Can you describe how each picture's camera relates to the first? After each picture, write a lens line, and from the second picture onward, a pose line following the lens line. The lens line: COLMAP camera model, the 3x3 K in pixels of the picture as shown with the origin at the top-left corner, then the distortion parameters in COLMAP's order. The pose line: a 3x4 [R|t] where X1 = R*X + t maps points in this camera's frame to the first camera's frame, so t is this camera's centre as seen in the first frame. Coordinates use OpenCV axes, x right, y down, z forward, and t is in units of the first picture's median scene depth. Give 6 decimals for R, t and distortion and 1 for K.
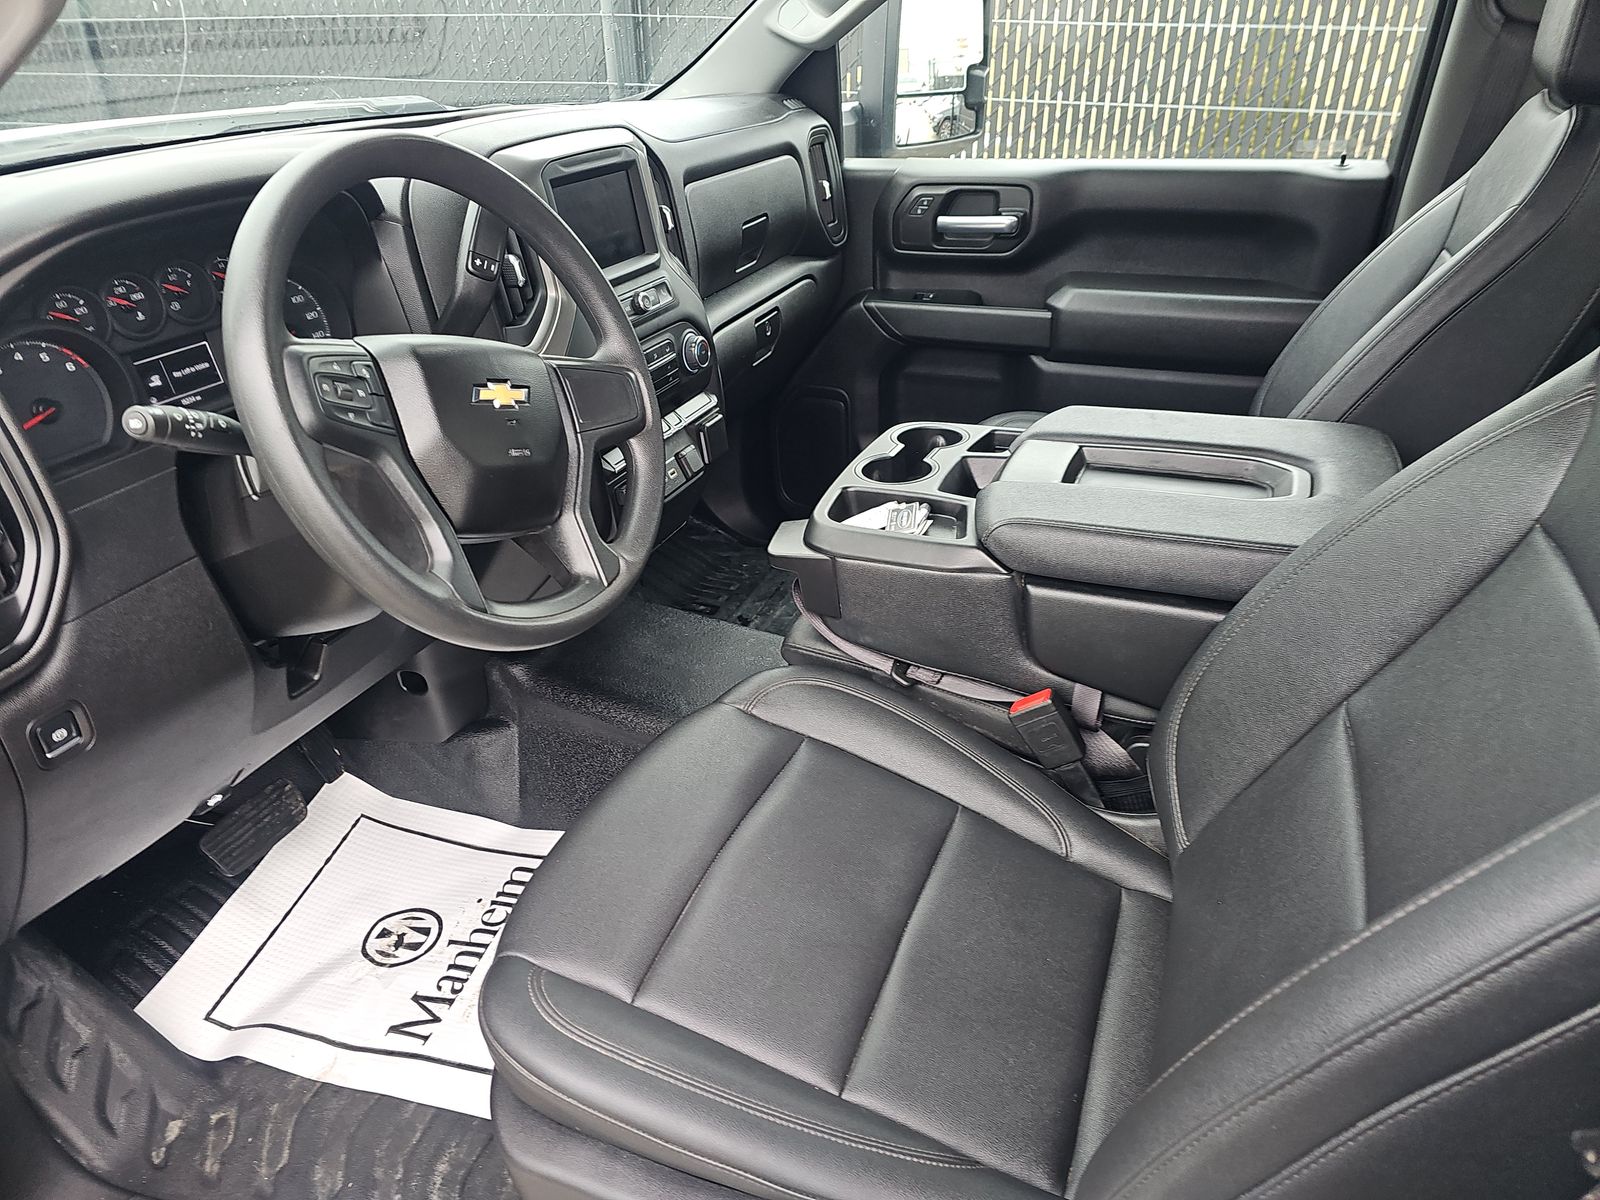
lens RADIAL K [[1060.3, 0, 800.0], [0, 1060.3, 604.2], [0, 0, 1]] dist [0.049488, -0.043085]
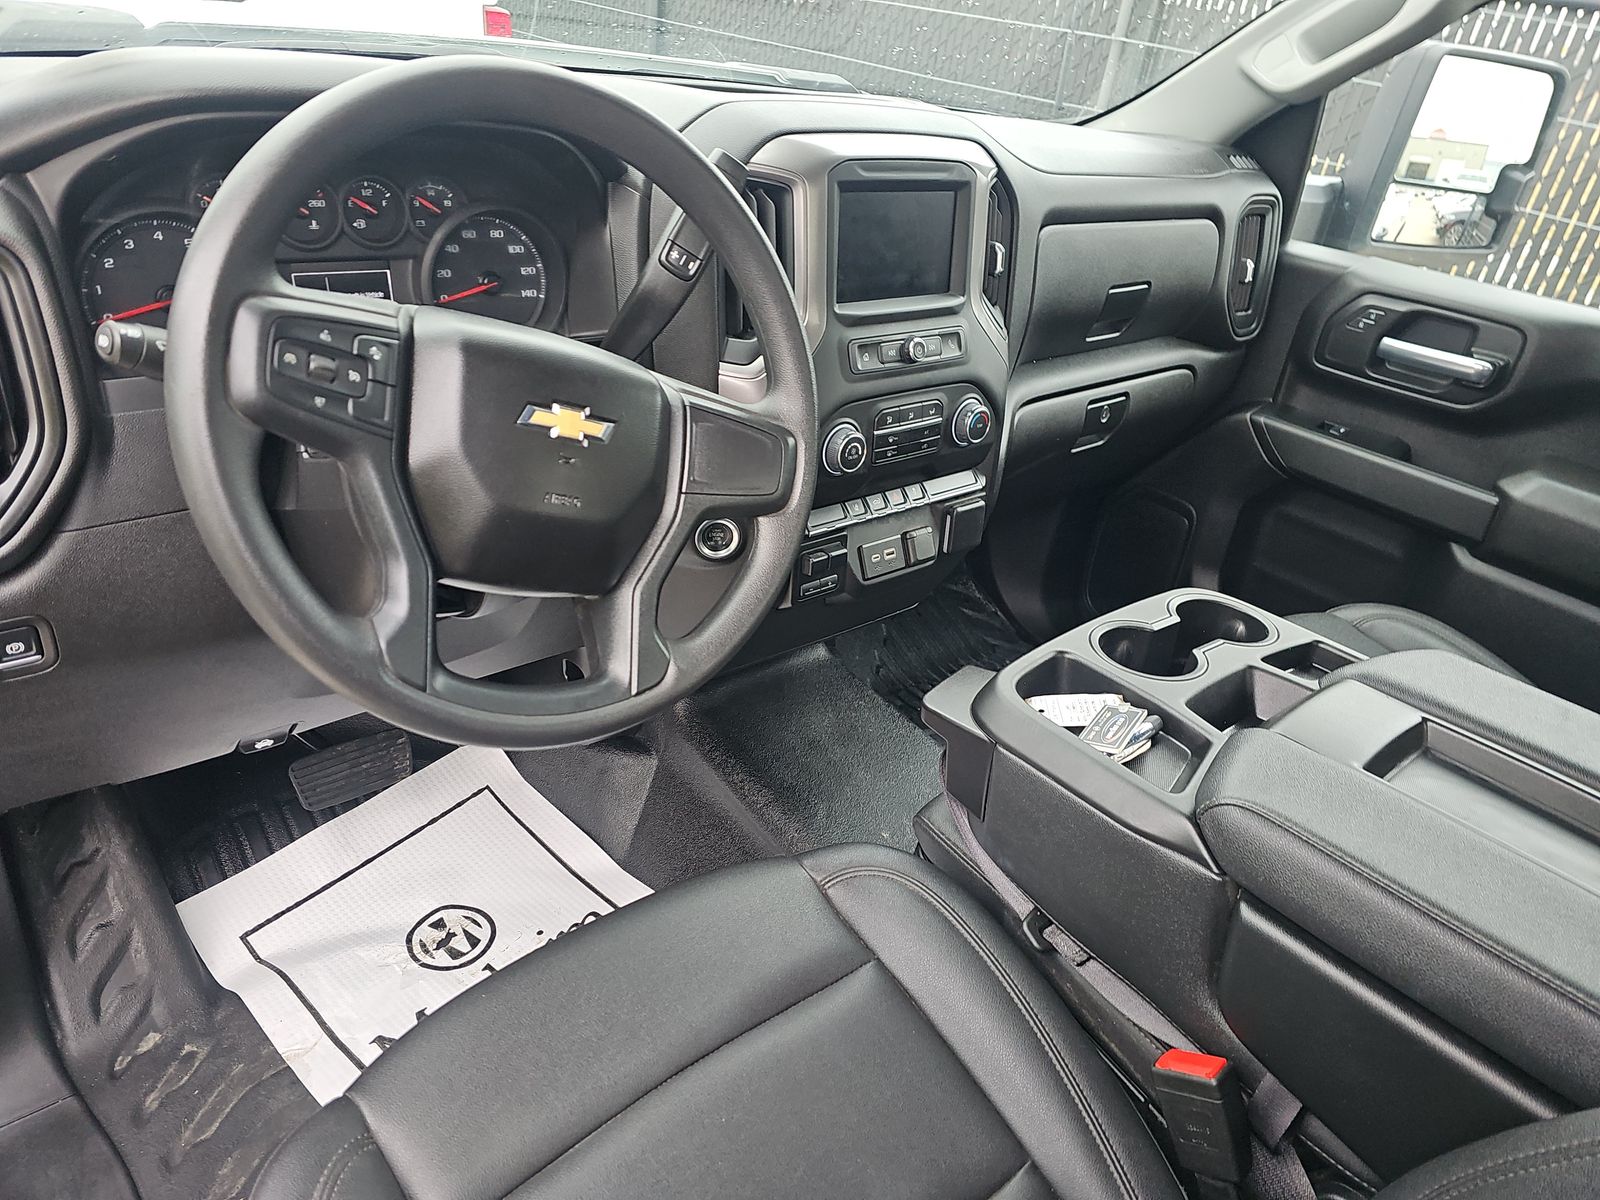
lens RADIAL K [[1060.3, 0, 801.3], [0, 1060.3, 594.7], [0, 0, 1]] dist [0.049488, -0.043085]
pose [[0.887465, 0.331047, -0.320645, 0.097550], [-0.339015, 0.940222, 0.032416, -0.102705], [0.312209, 0.079935, 0.946645, 0.214686]]
